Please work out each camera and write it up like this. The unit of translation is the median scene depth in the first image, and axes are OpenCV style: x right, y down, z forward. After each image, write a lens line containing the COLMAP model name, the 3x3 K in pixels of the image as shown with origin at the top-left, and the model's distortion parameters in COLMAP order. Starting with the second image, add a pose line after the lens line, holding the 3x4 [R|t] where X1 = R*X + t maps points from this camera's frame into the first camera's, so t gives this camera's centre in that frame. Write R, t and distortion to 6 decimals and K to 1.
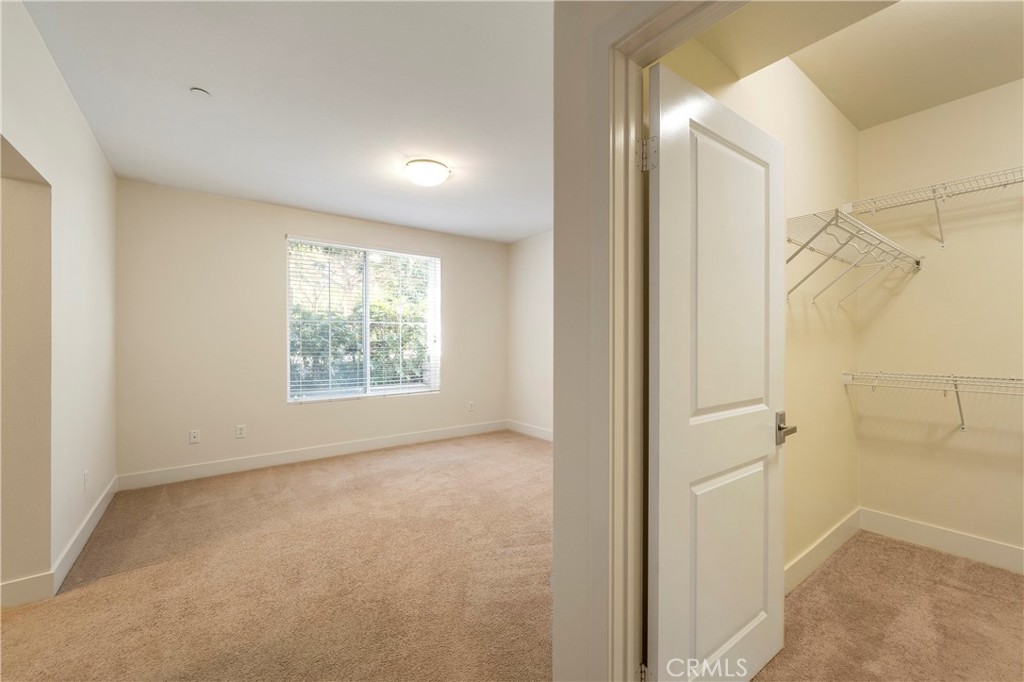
lens RADIAL K [[408.1, 0, 512.0], [0, 408.1, 341.0], [0, 0, 1]] dist [0.001339, -0.000208]
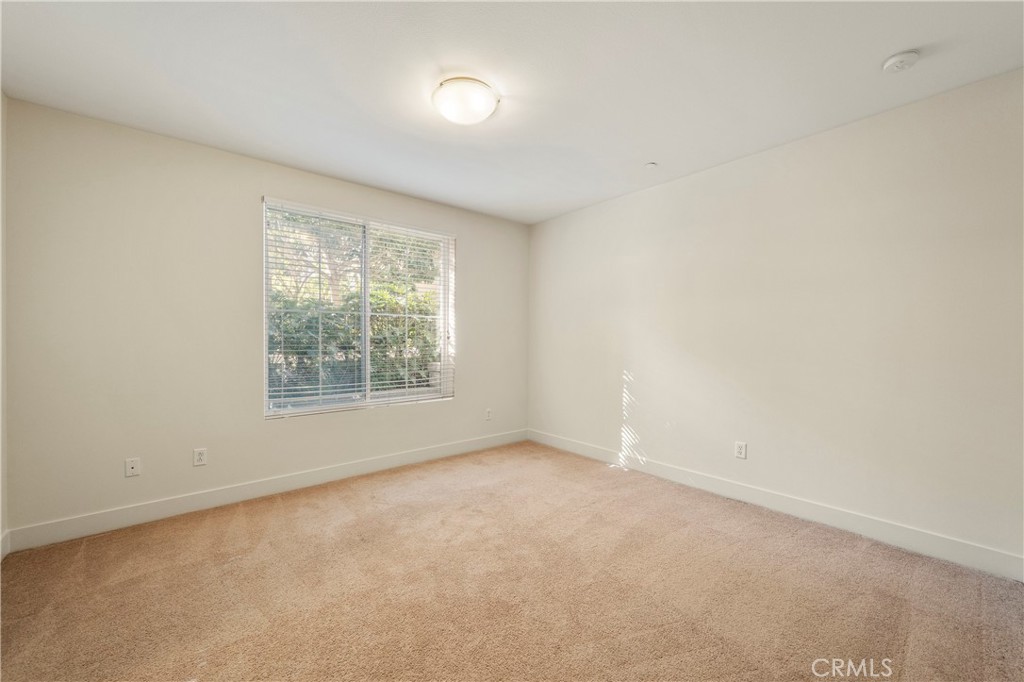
lens RADIAL K [[391.3, 0, 512.0], [0, 391.3, 341.0], [0, 0, 1]] dist [-0.000673, 0.000685]
pose [[0.998269, 0.004672, 0.058624, -0.129398], [-0.005189, 0.999949, 0.008670, -0.000132], [-0.058580, -0.008960, 0.998242, 0.239893]]
